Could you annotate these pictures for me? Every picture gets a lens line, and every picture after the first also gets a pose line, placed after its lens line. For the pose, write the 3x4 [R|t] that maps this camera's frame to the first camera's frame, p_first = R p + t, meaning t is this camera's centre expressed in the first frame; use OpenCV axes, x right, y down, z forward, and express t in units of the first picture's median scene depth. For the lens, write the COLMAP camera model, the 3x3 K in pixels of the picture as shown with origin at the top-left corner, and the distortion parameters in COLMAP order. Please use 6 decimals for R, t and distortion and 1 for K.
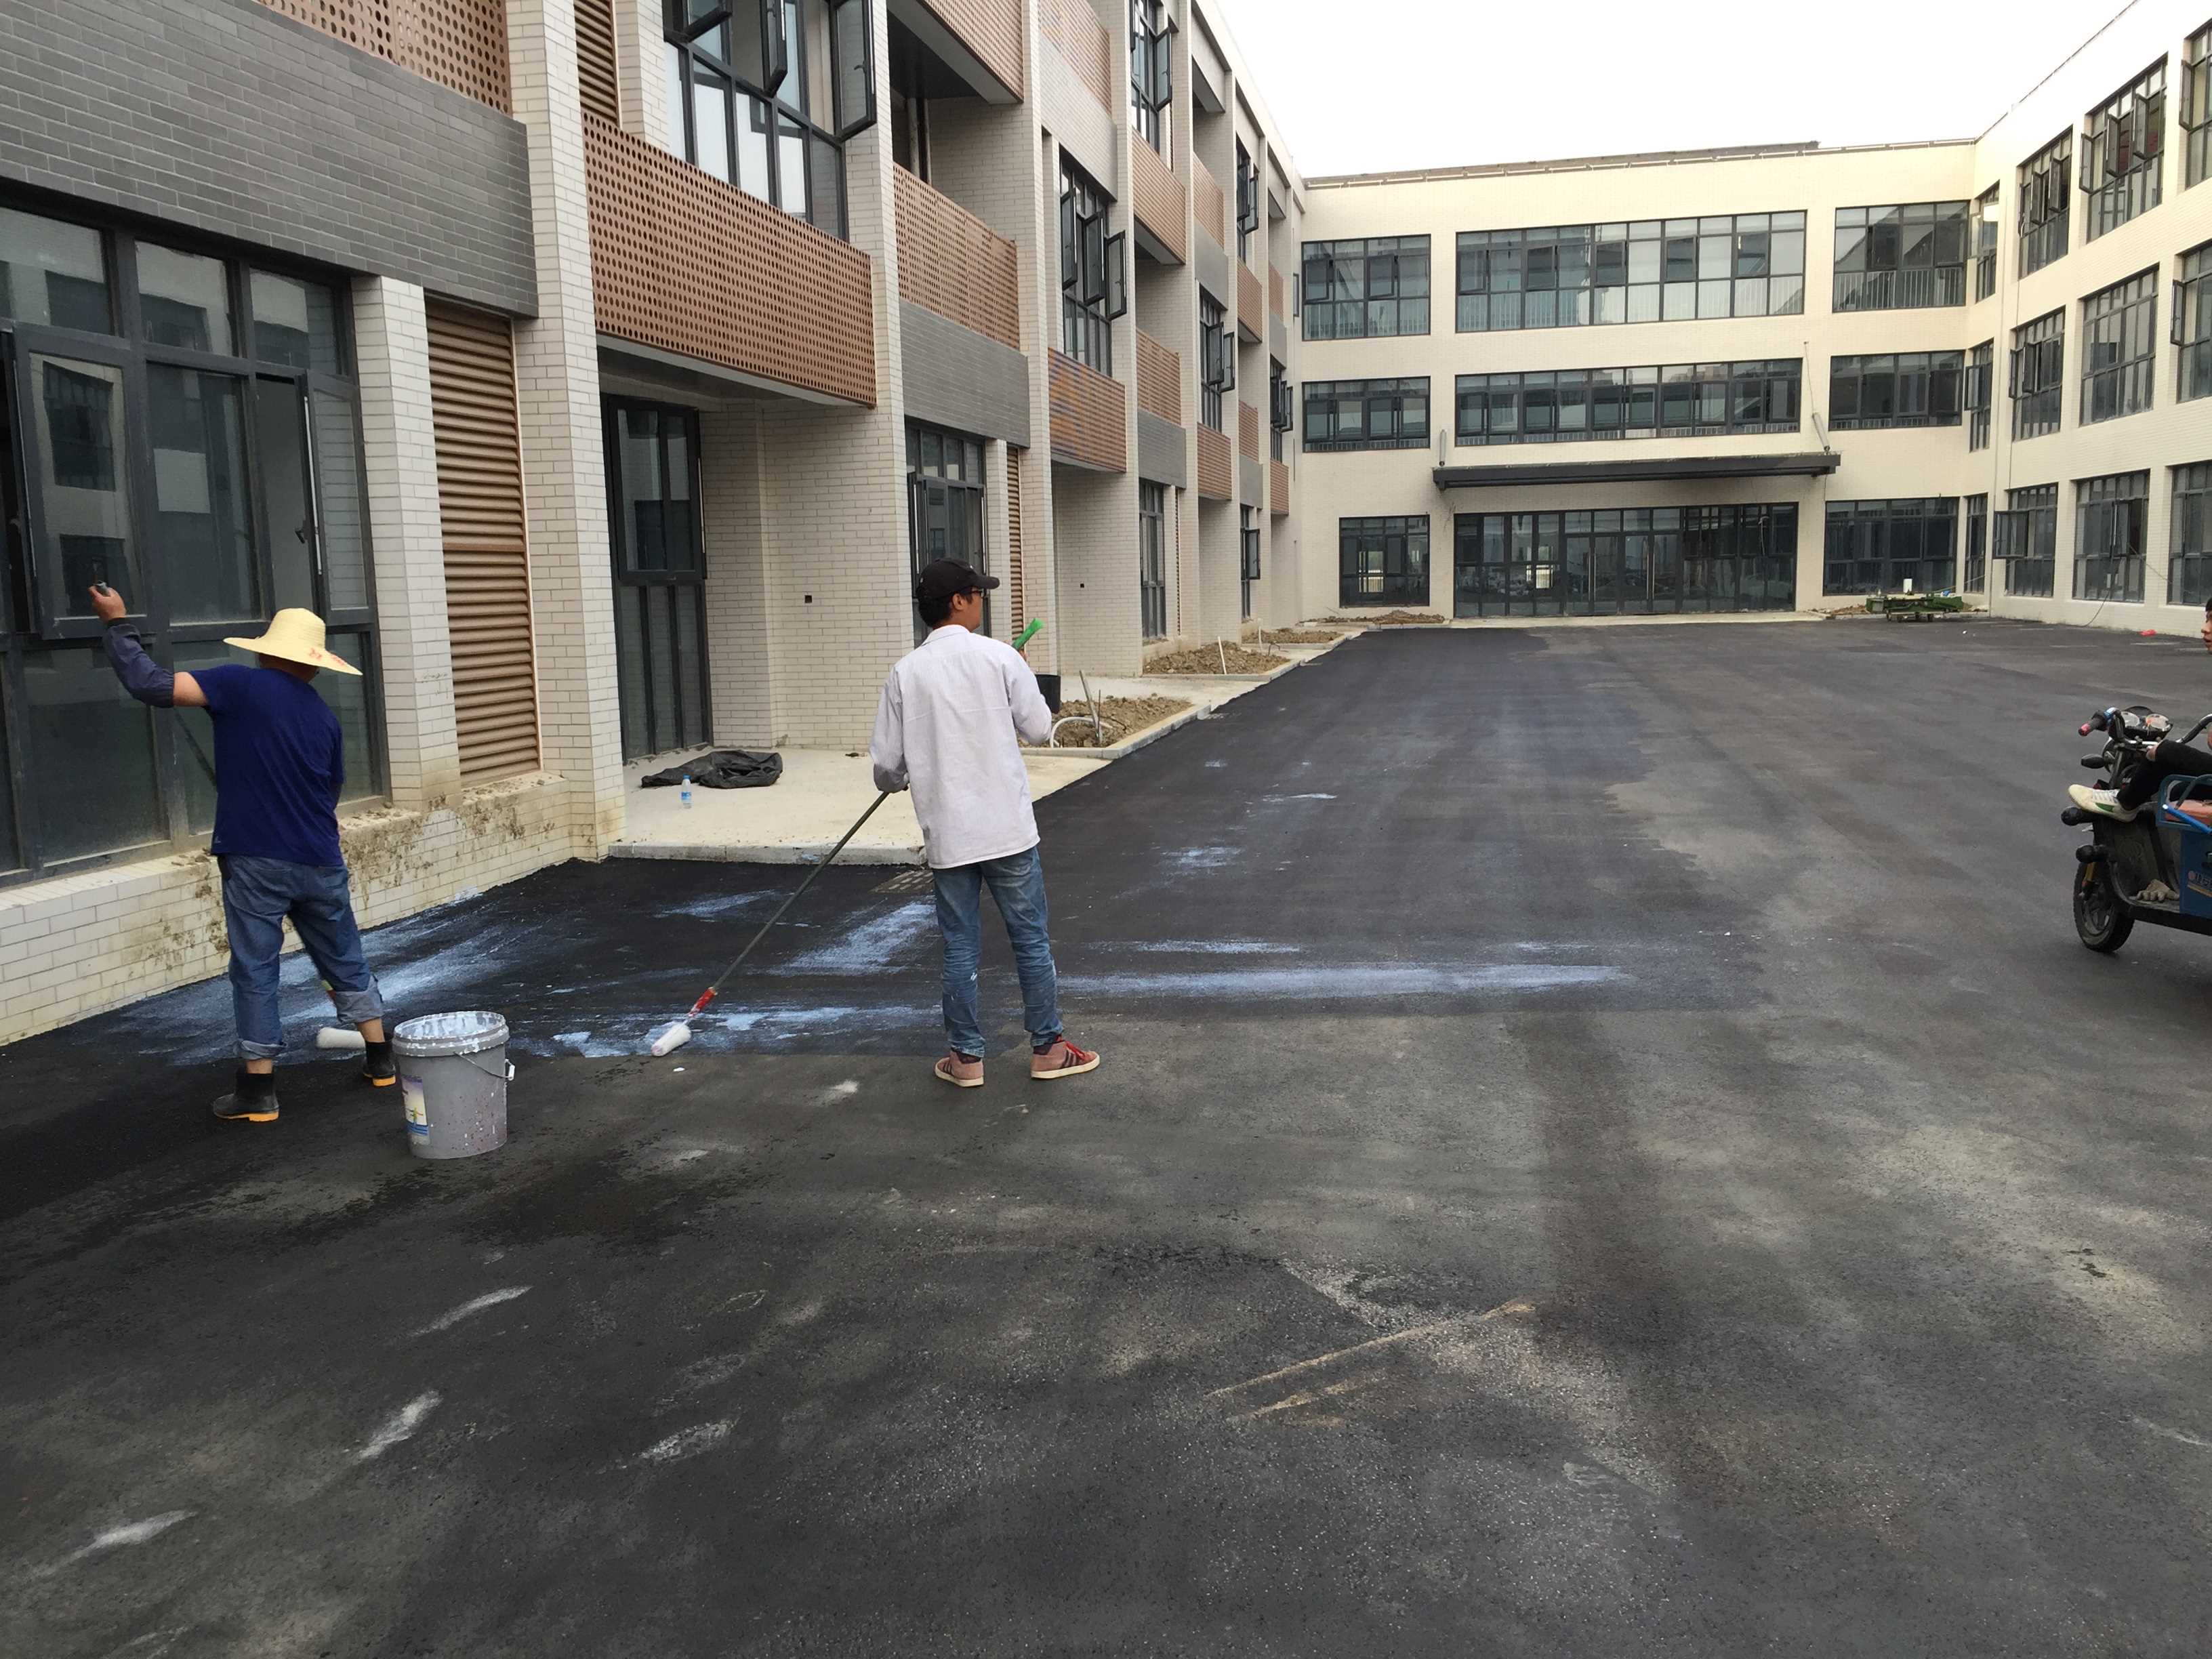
lens RADIAL K [[1895.5, 0, 1106.0], [0, 1895.5, 829.5], [0, 0, 1]] dist [0.071527, -0.094247]
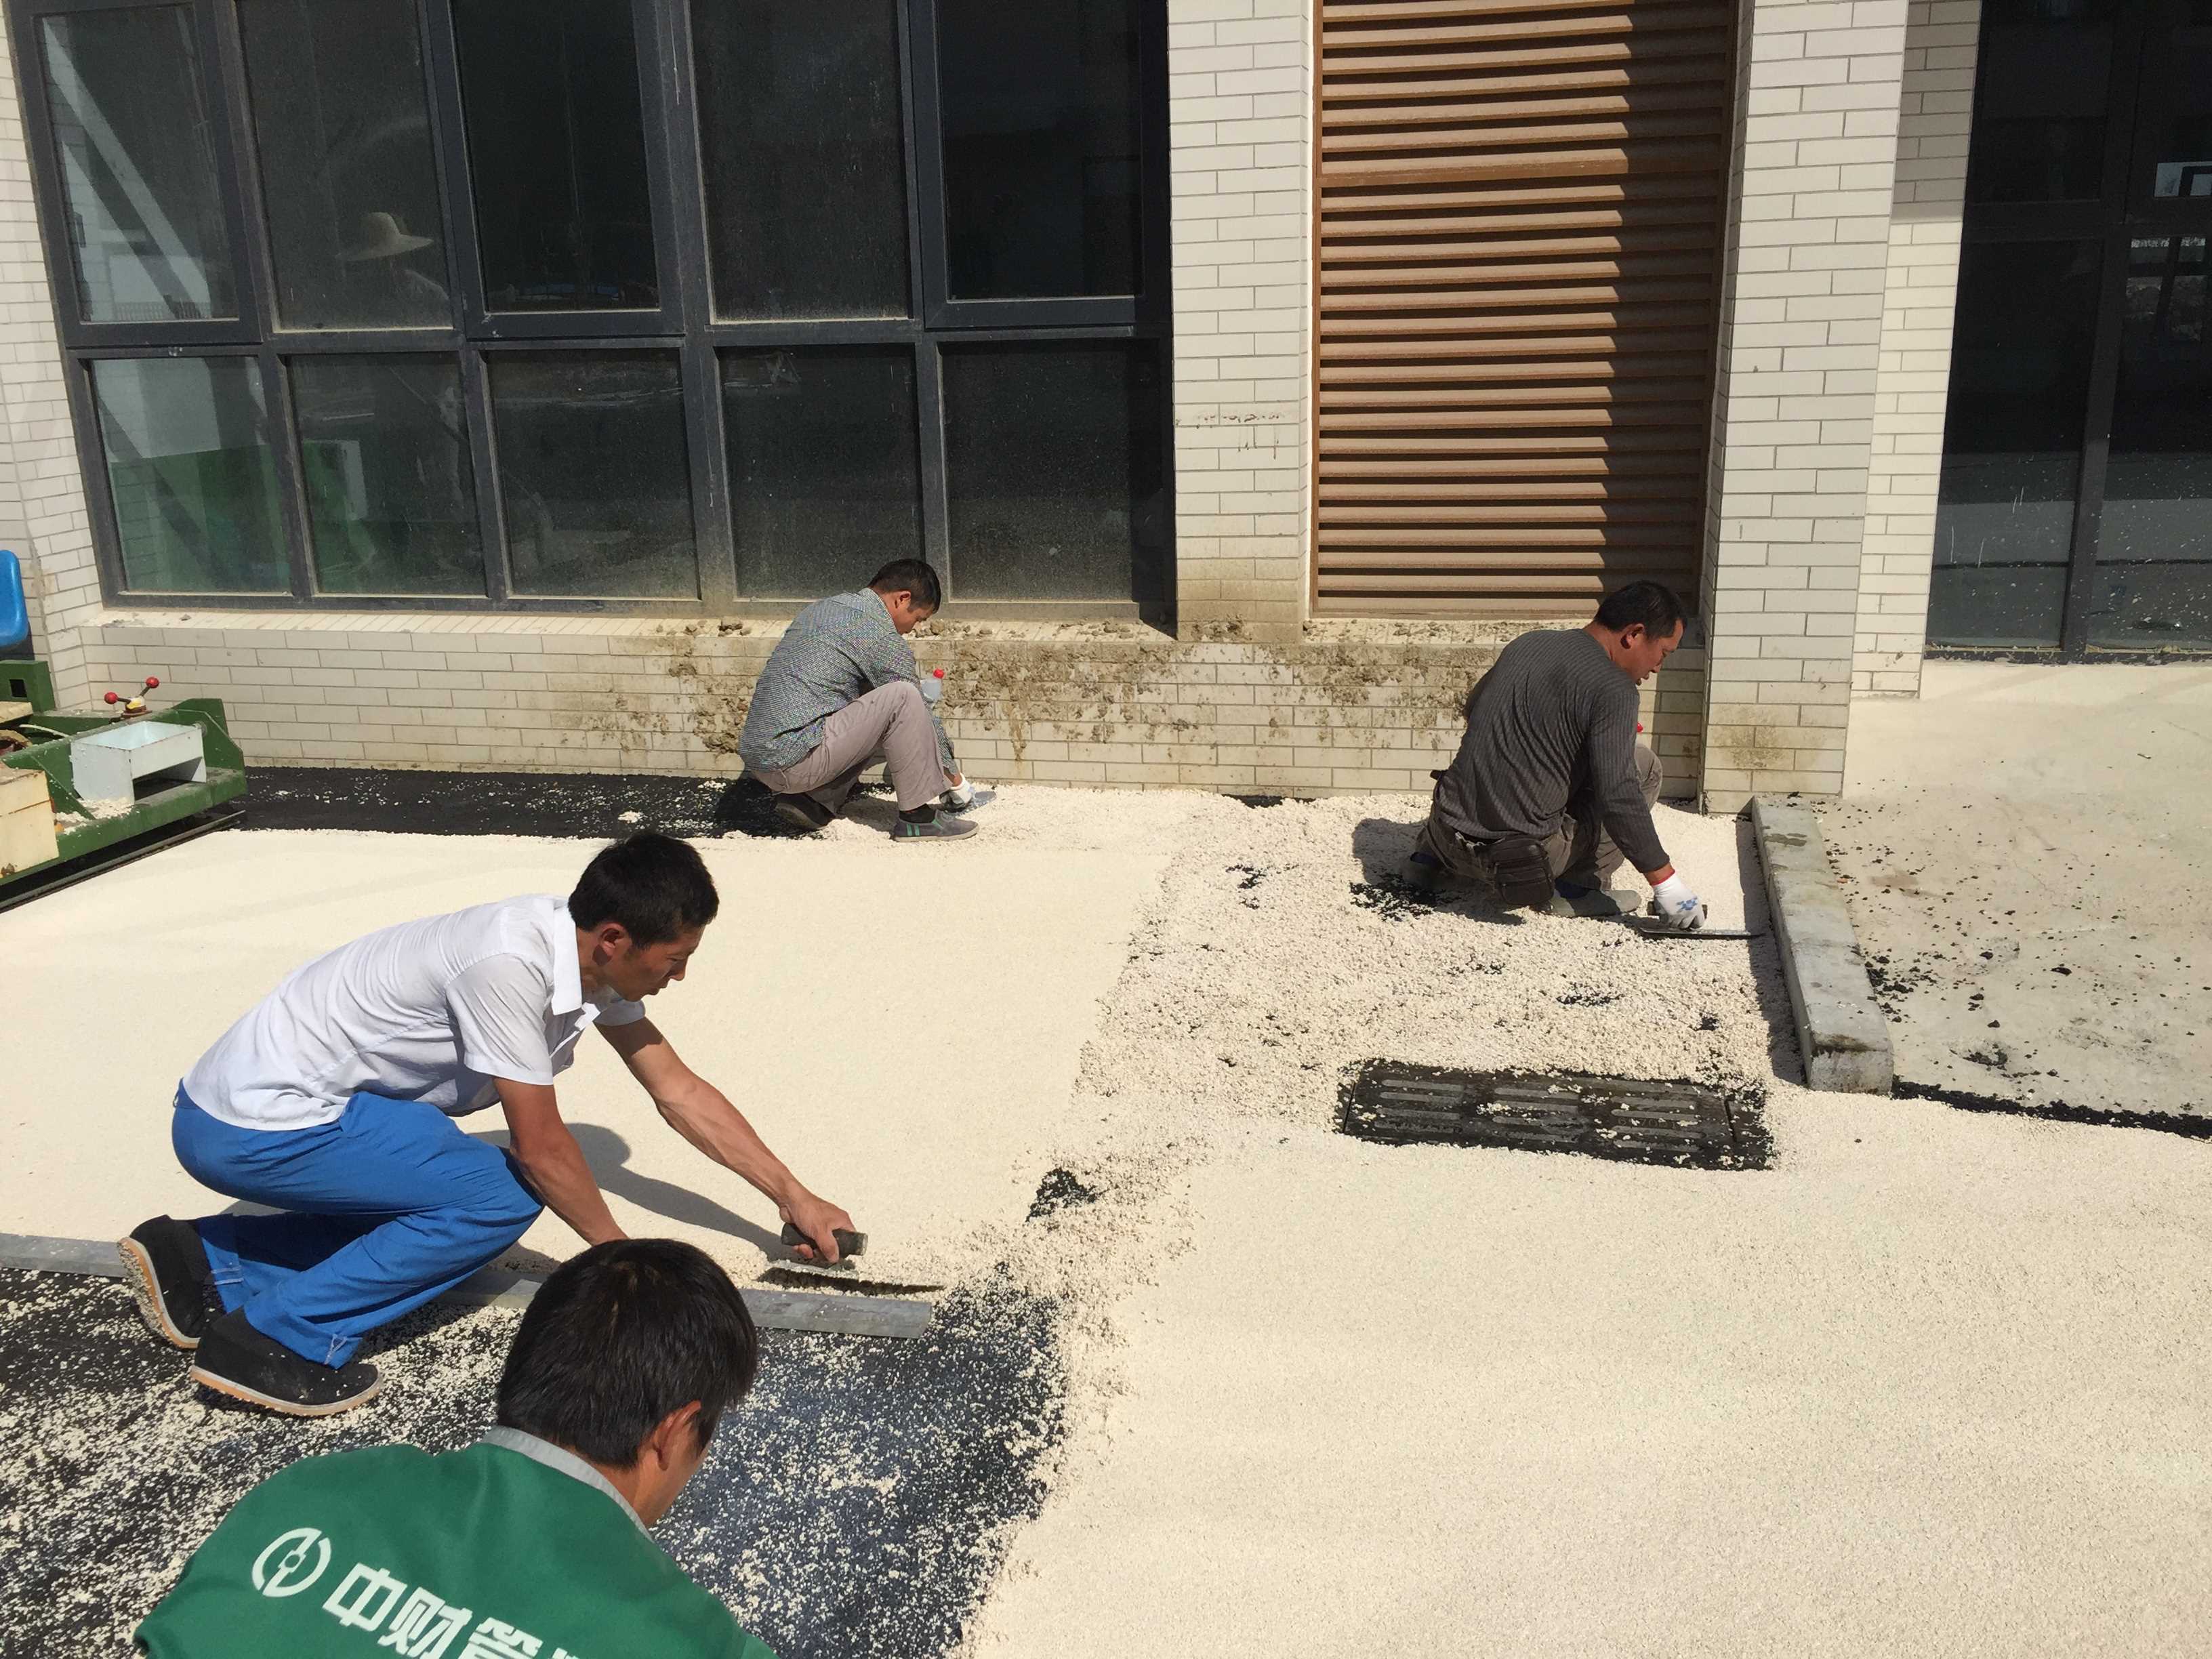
lens RADIAL K [[1895.5, 0, 1106.0], [0, 1895.5, 829.5], [0, 0, 1]] dist [0.071527, -0.094247]
pose [[-0.034825, 0.280303, -0.959280, 0.056499], [-0.103889, 0.953646, 0.282429, -0.027483], [0.993979, 0.109494, -0.004090, 0.222777]]
